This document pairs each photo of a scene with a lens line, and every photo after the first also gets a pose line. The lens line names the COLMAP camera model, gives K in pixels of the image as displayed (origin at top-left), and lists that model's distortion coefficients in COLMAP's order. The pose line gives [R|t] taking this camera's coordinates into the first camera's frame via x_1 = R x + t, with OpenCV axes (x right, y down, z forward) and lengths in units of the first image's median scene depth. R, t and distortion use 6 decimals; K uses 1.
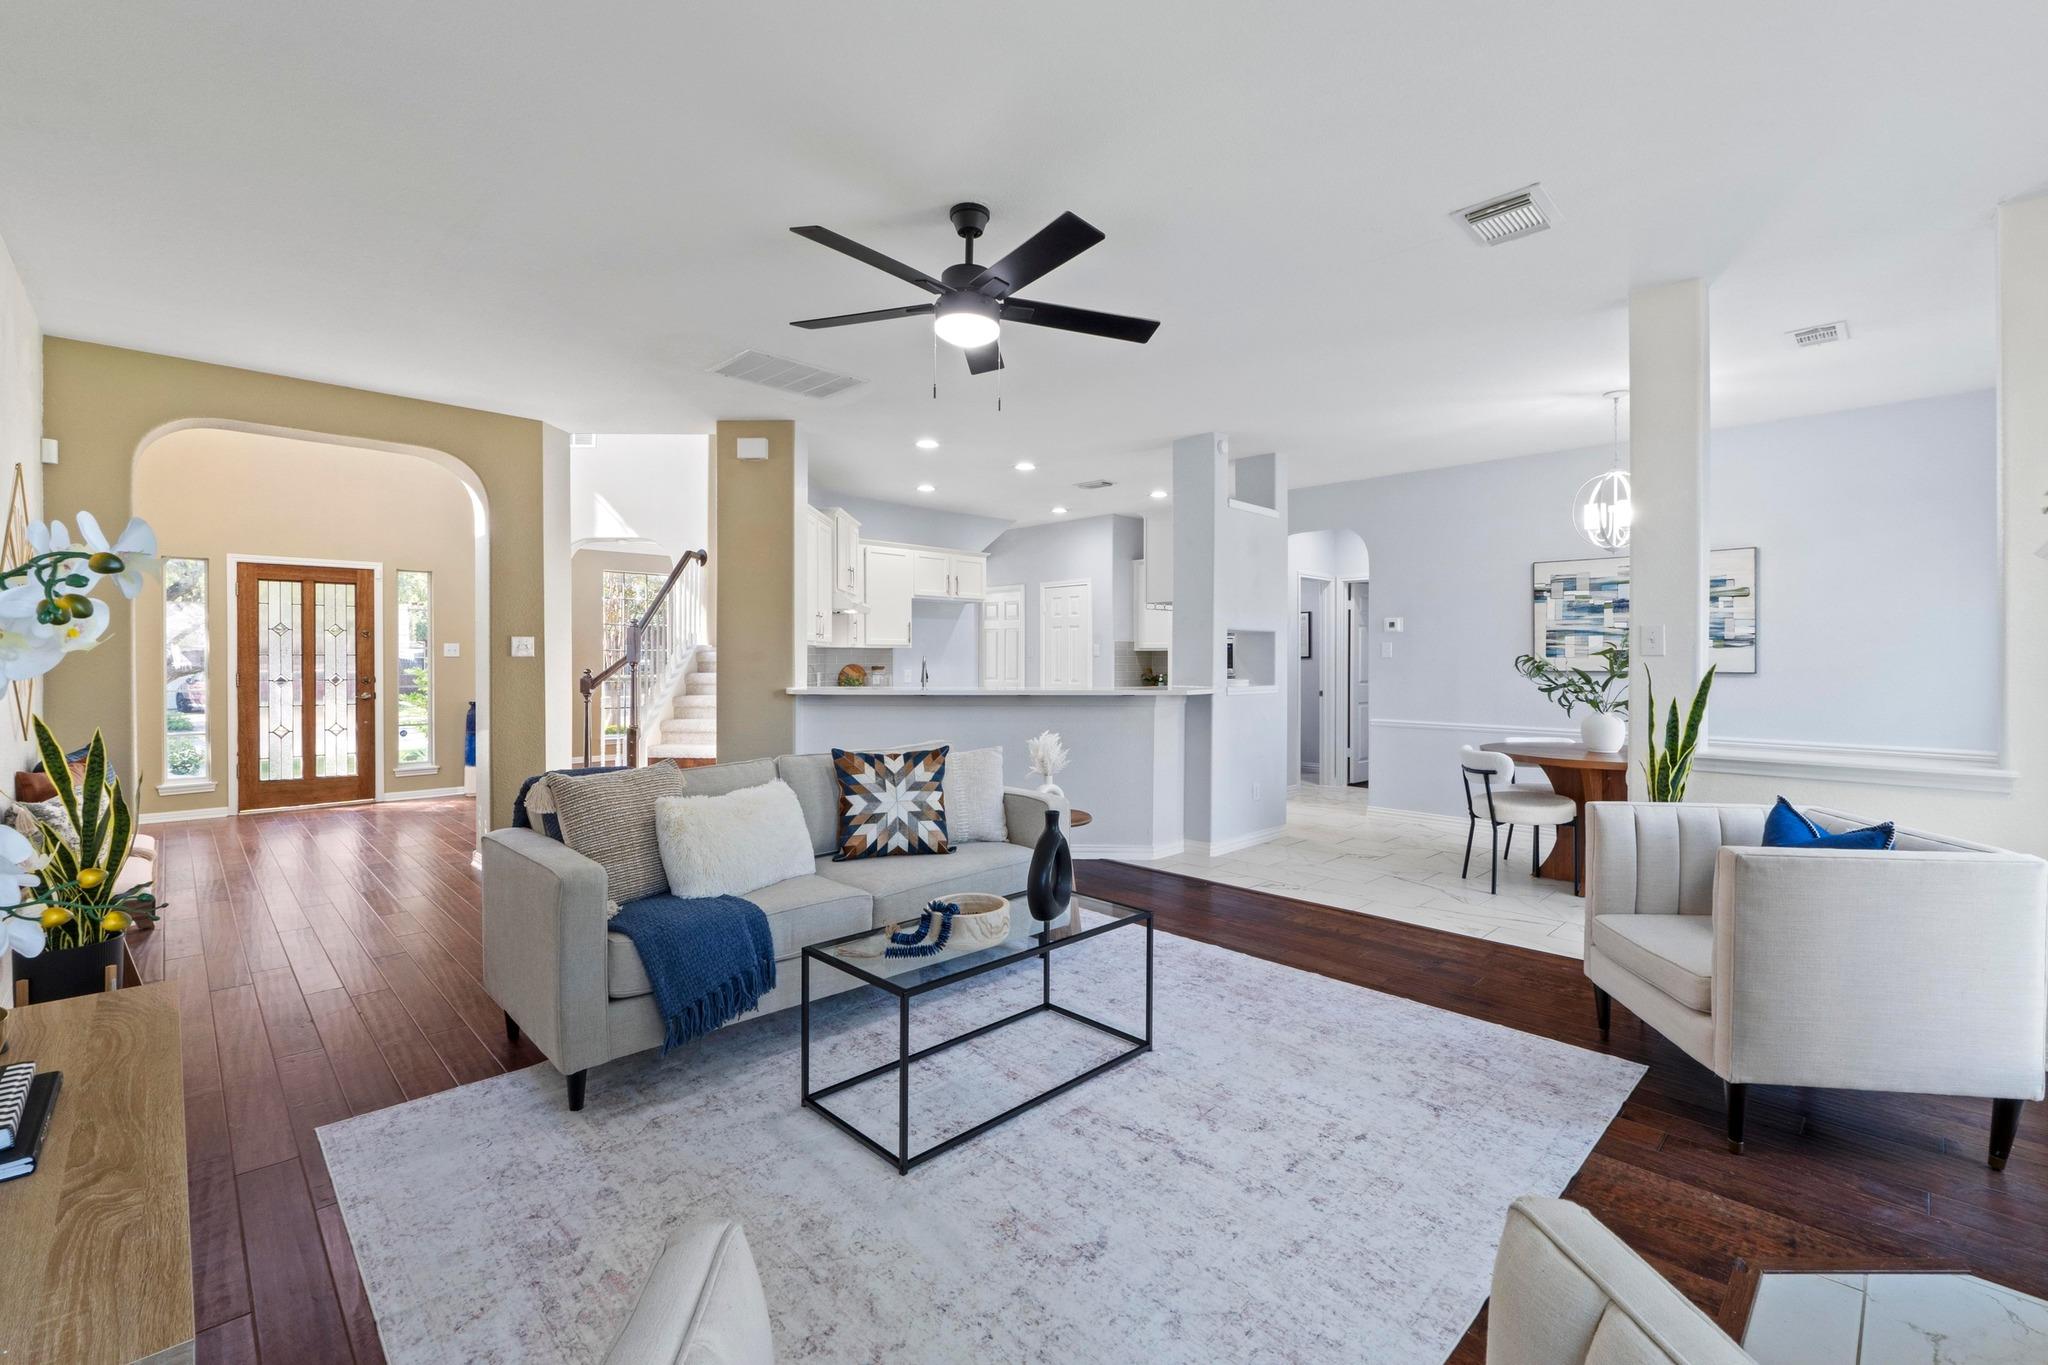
lens RADIAL K [[886.5, 0, 1017.8], [0, 886.5, 650.5], [0, 0, 1]] dist [0.000266, -0.000167]
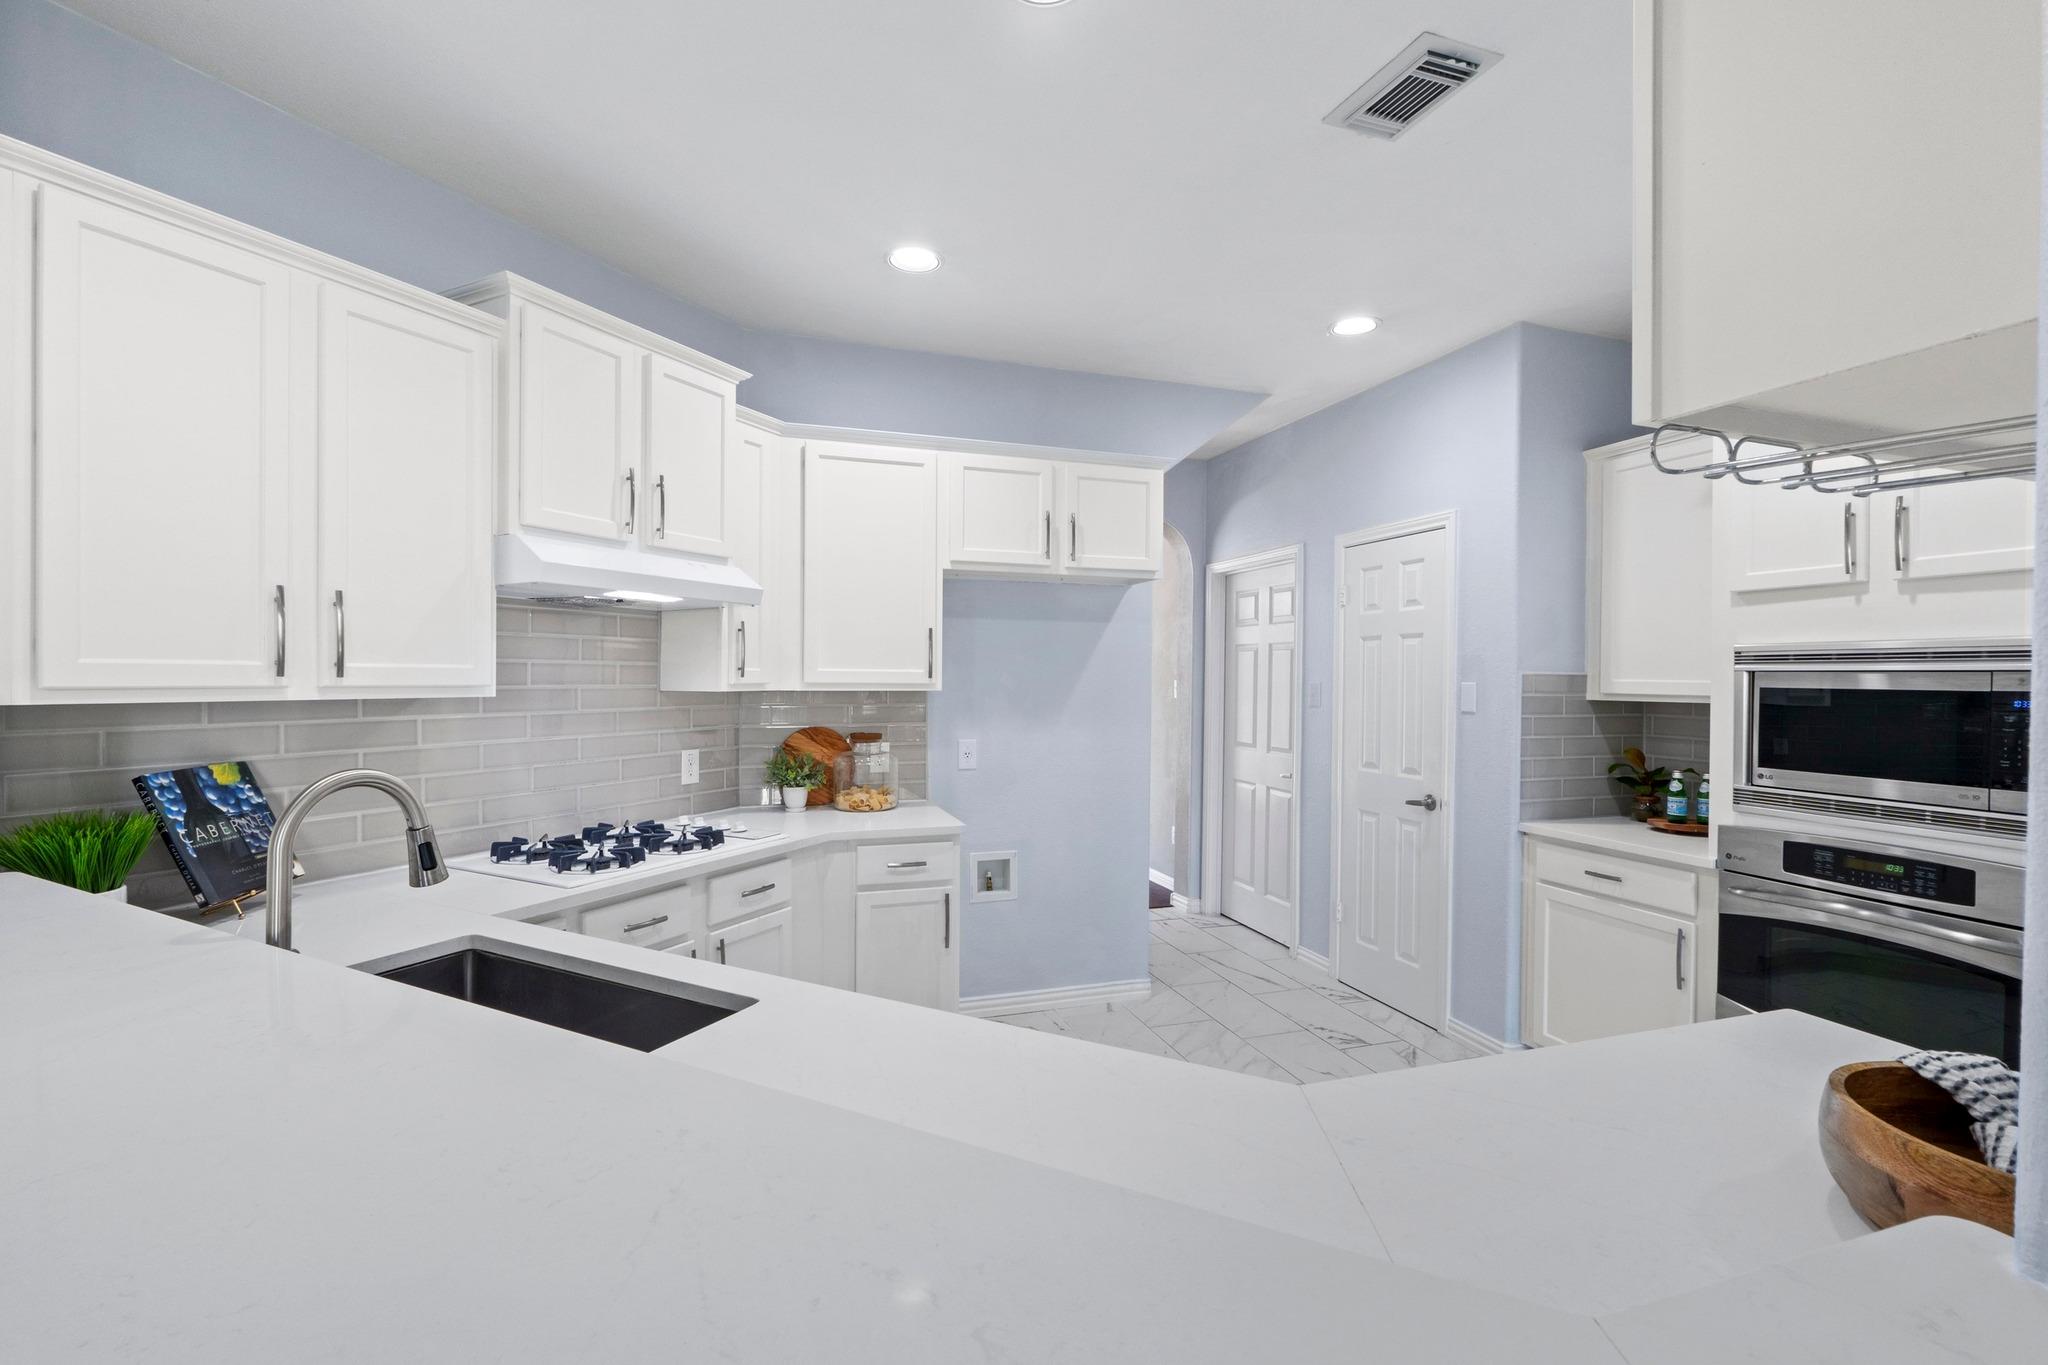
lens RADIAL K [[881.9, 0, 1003.8], [0, 881.9, 686.5], [0, 0, 1]] dist [0.002296, -0.000044]
pose [[0.896918, 0.006468, -0.442149, 0.185182], [0.000489, 0.999878, 0.015620, -0.024120], [0.442196, -0.014227, 0.896806, 1.383015]]
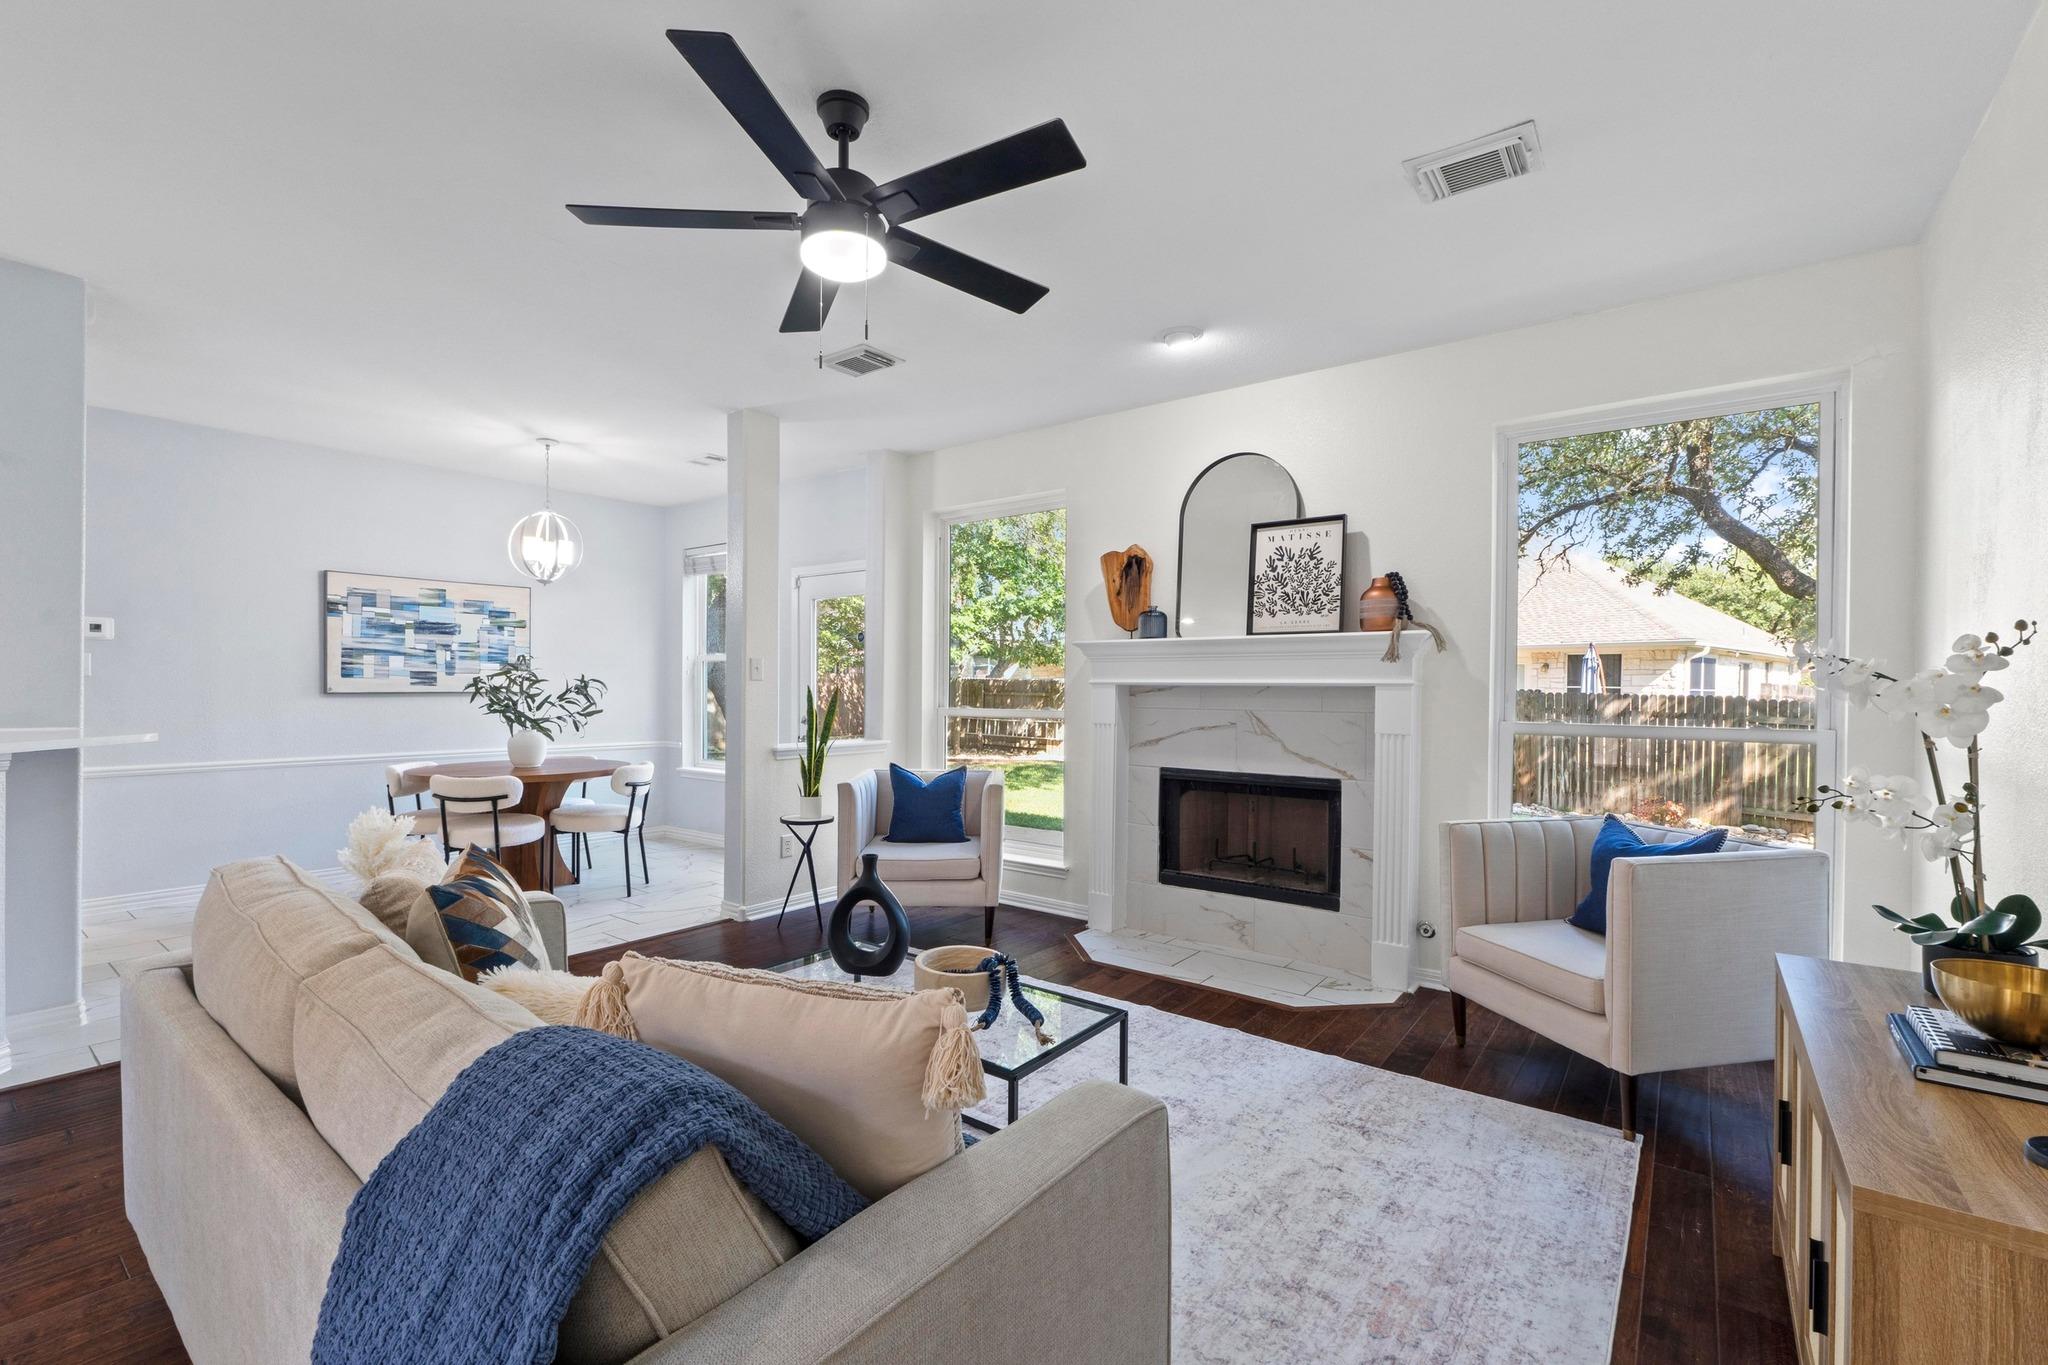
lens RADIAL K [[884.2, 0, 1022.4], [0, 884.2, 698.5], [0, 0, 1]] dist [-0.002284, -0.000202]
pose [[-0.152861, -0.017424, 0.988094, -0.637914], [-0.015781, 0.999760, 0.015189, 0.006592], [-0.988122, -0.013271, -0.153100, 0.735003]]
